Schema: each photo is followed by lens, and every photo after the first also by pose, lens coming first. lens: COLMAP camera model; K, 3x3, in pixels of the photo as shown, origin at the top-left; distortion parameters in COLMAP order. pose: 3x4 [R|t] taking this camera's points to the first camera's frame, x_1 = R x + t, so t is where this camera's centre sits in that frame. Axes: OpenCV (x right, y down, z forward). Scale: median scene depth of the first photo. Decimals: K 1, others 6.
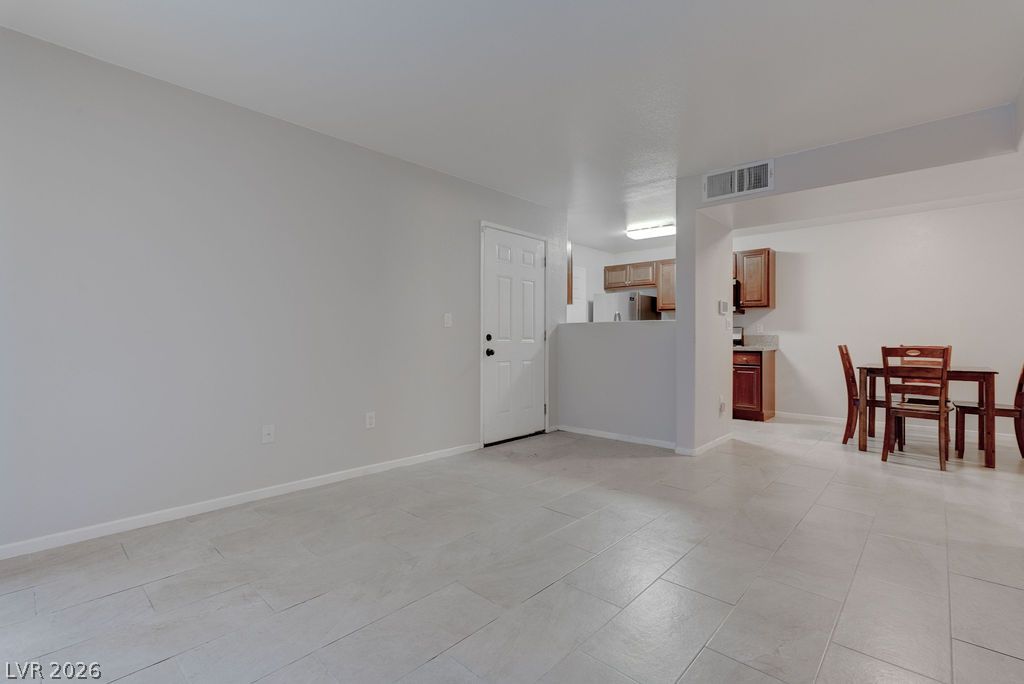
lens RADIAL K [[466.1, 0, 509.1], [0, 466.1, 340.0], [0, 0, 1]] dist [-0.014296, 0.000289]
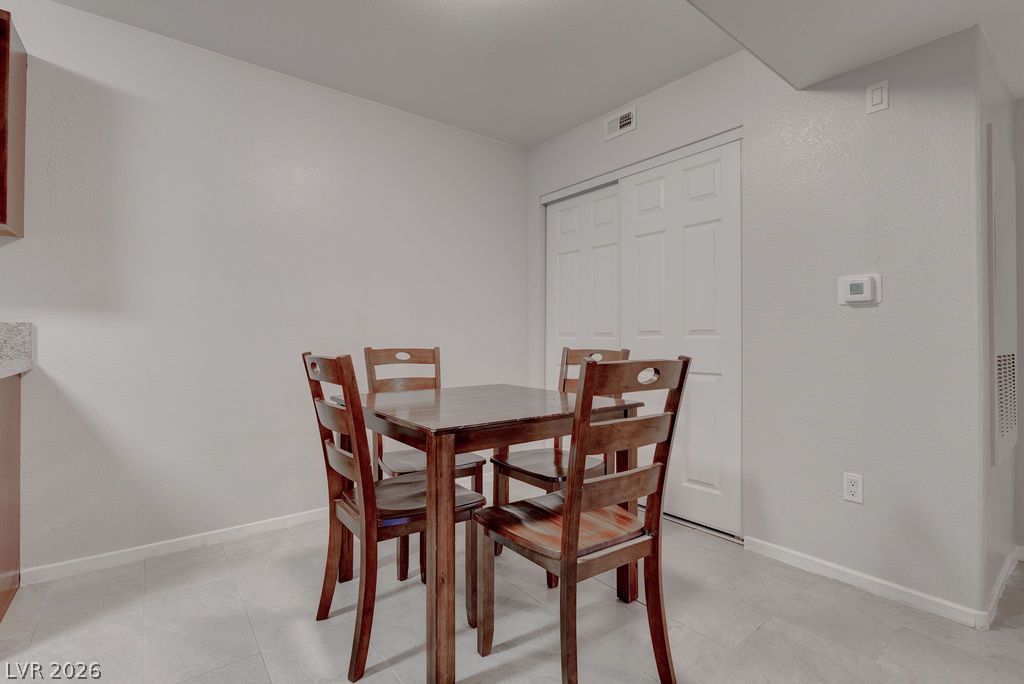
lens RADIAL K [[469.9, 0, 514.1], [0, 469.9, 333.7], [0, 0, 1]] dist [-0.021939, -0.000022]
pose [[0.152194, 0.002654, 0.988347, 0.395298], [0.003137, 0.999990, -0.003169, -0.001427], [-0.988346, 0.003583, 0.152184, 0.767781]]
